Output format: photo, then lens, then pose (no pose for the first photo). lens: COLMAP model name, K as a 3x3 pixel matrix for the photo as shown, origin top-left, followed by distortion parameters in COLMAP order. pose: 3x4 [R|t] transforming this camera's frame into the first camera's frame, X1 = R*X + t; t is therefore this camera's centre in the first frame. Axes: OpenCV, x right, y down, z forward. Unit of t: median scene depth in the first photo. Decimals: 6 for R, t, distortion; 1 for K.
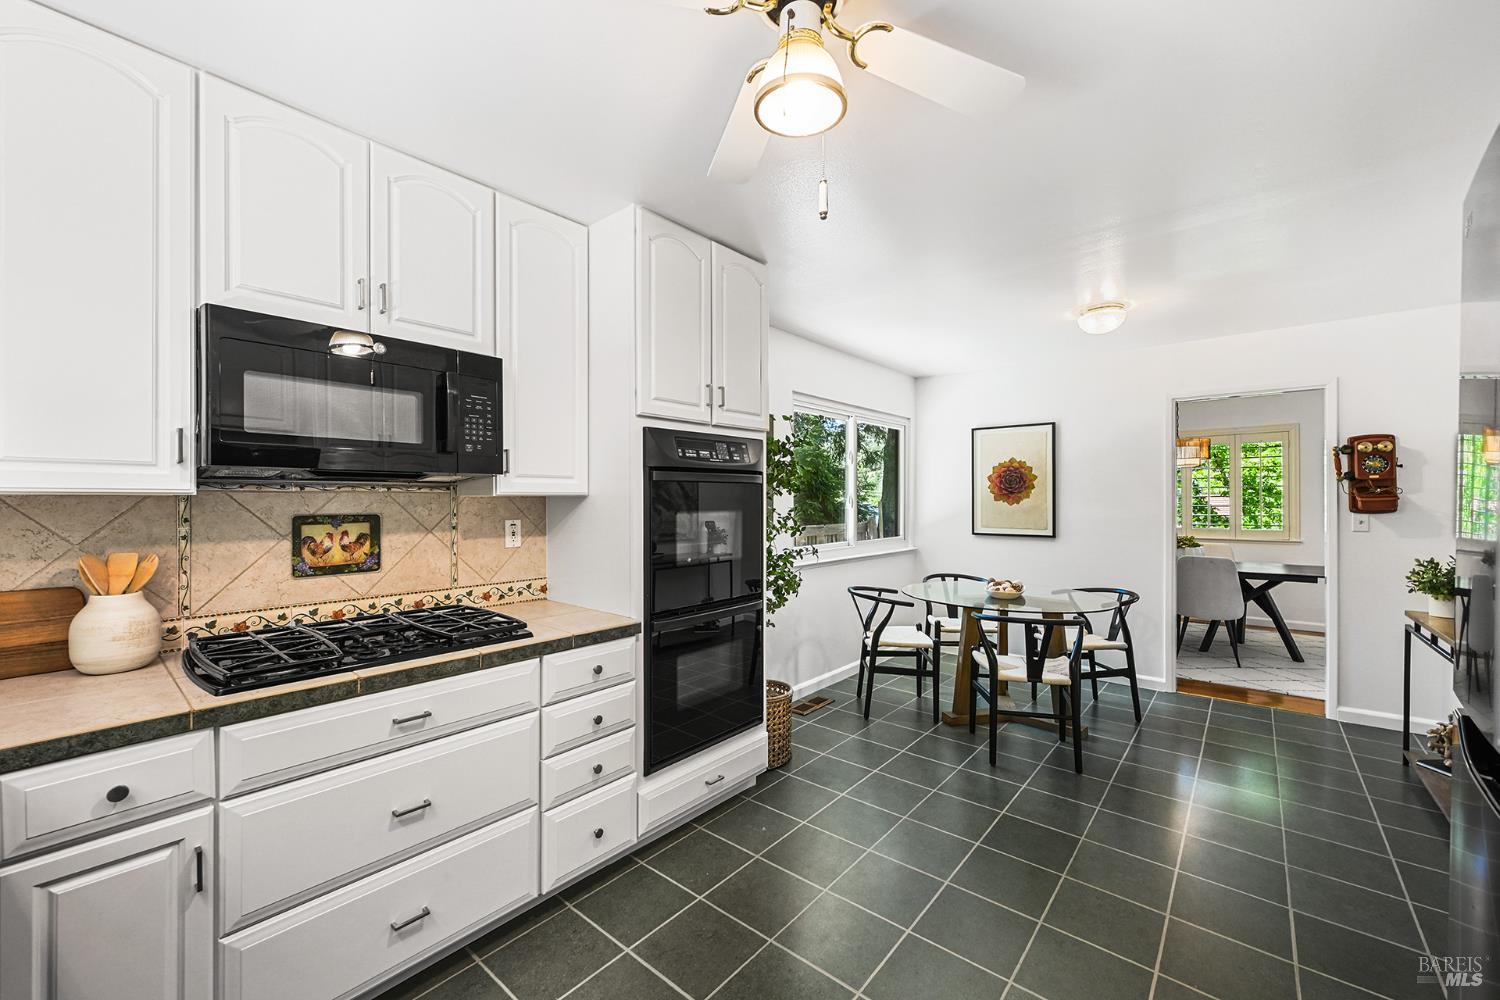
lens RADIAL K [[588.0, 0, 762.2], [0, 588.0, 494.3], [0, 0, 1]] dist [-0.003328, -0.000421]
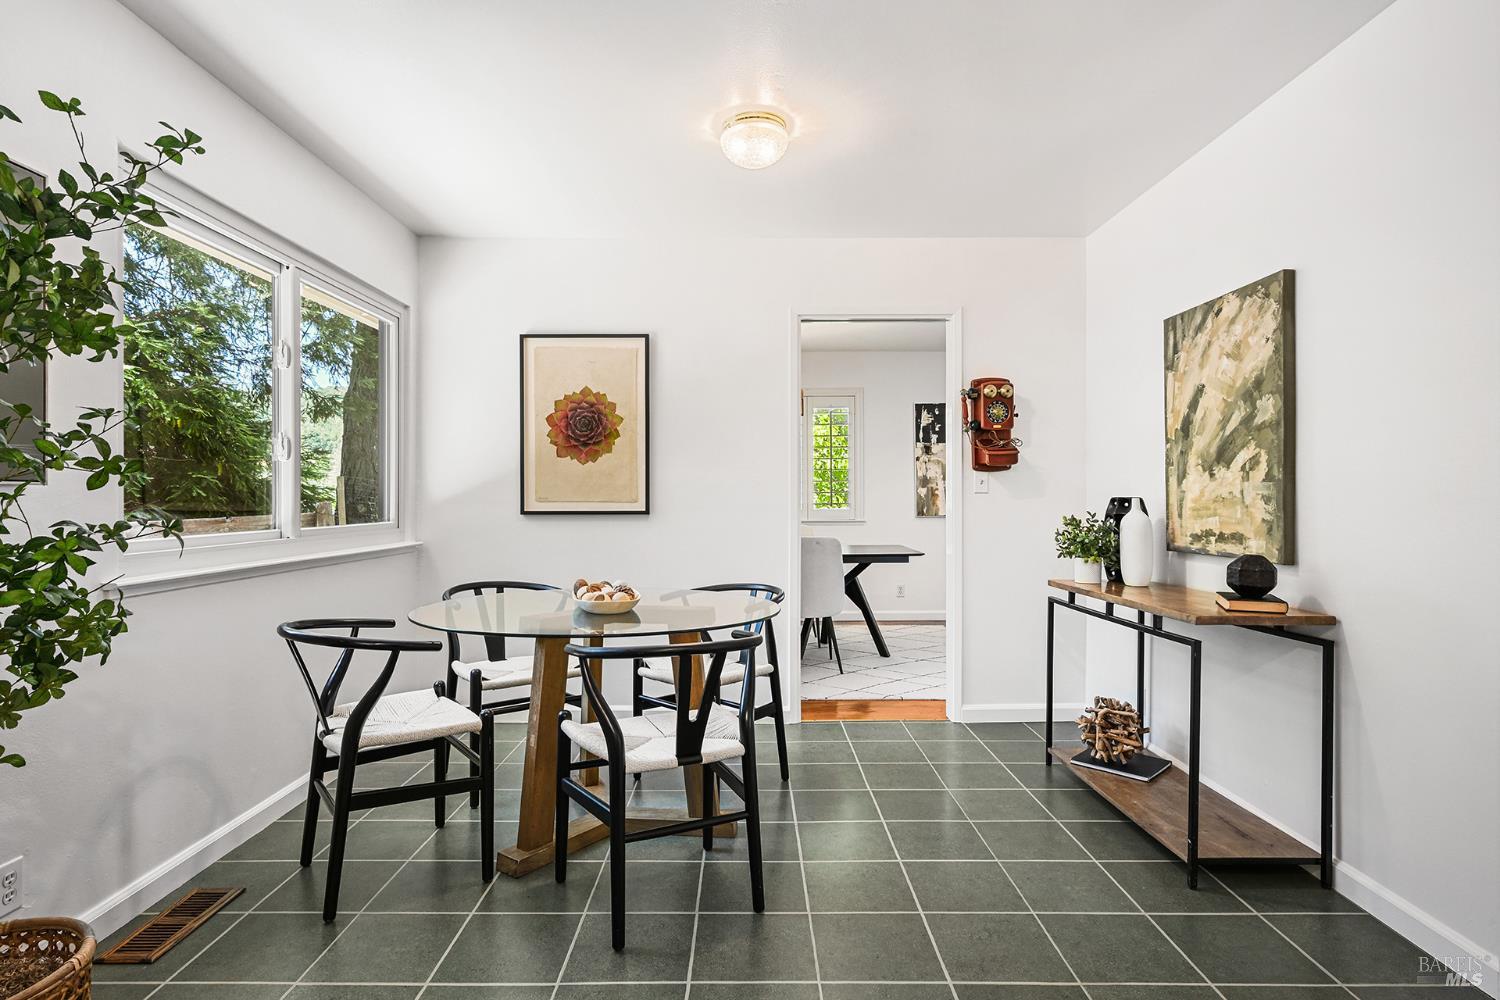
lens RADIAL K [[791.2, 0, 745.2], [0, 791.2, 492.6], [0, 0, 1]] dist [-0.003619, 0.001318]
pose [[0.778211, -0.001519, 0.628002, 0.046904], [-0.001706, 0.999988, 0.004533, 0.057721], [-0.628001, -0.004599, 0.778199, 0.328586]]
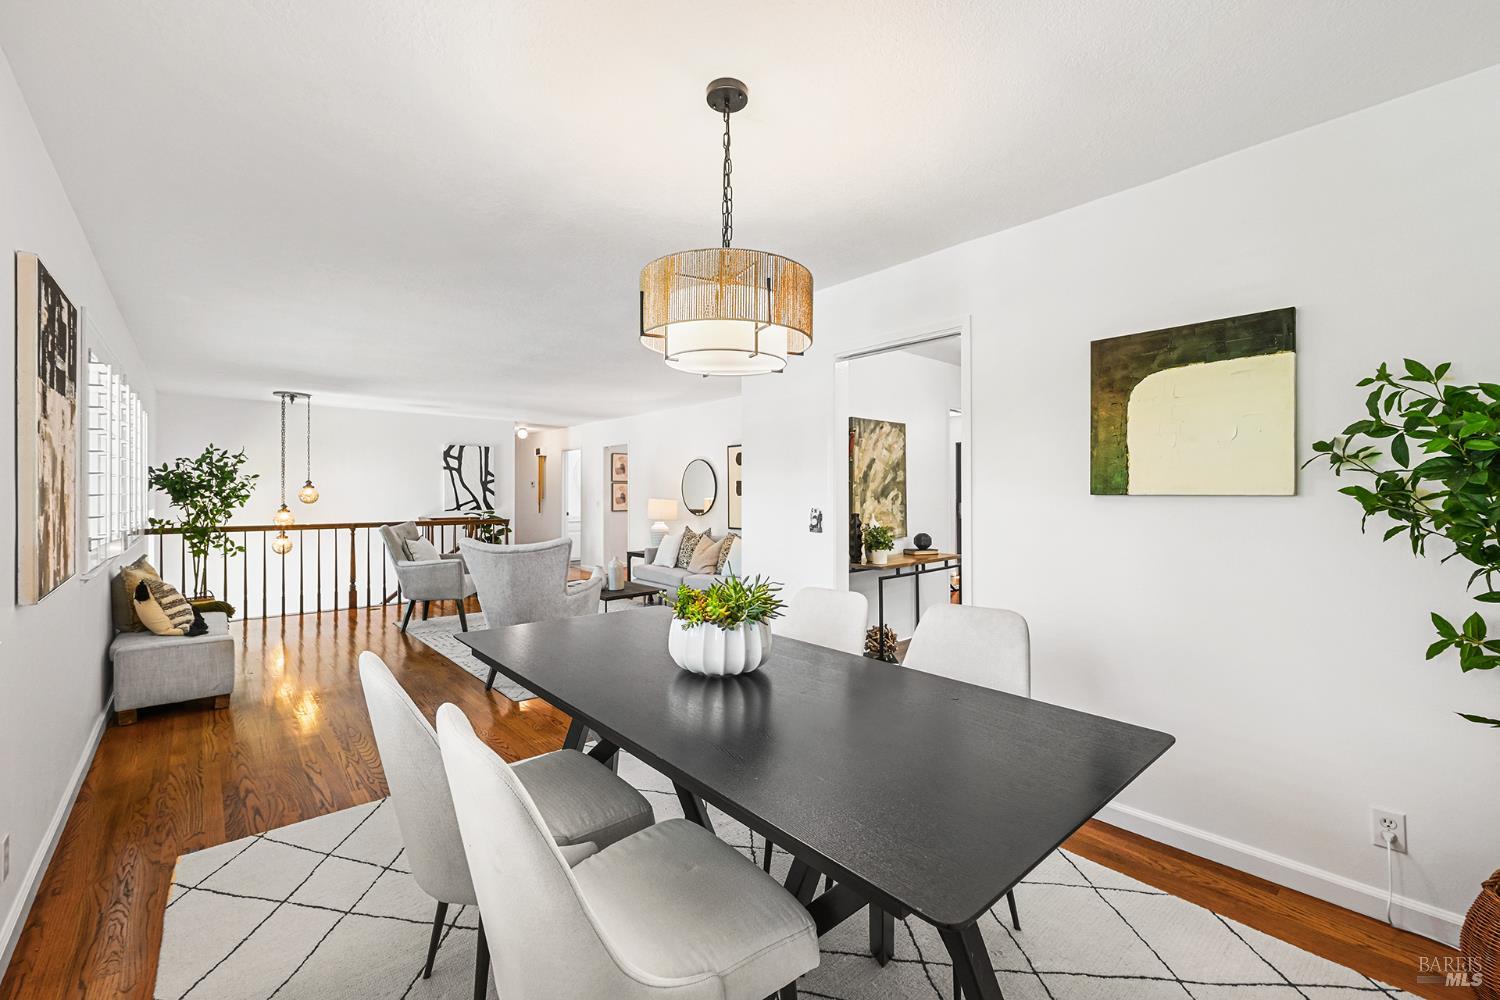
lens RADIAL K [[619.5, 0, 750.5], [0, 619.5, 498.6], [0, 0, 1]] dist [-0.002808, 0.000251]
pose [[-0.986622, 0.000452, 0.163025, 0.959565], [-0.000773, 0.999972, -0.007451, 0.046674], [-0.163024, -0.007477, -0.986594, 2.008891]]
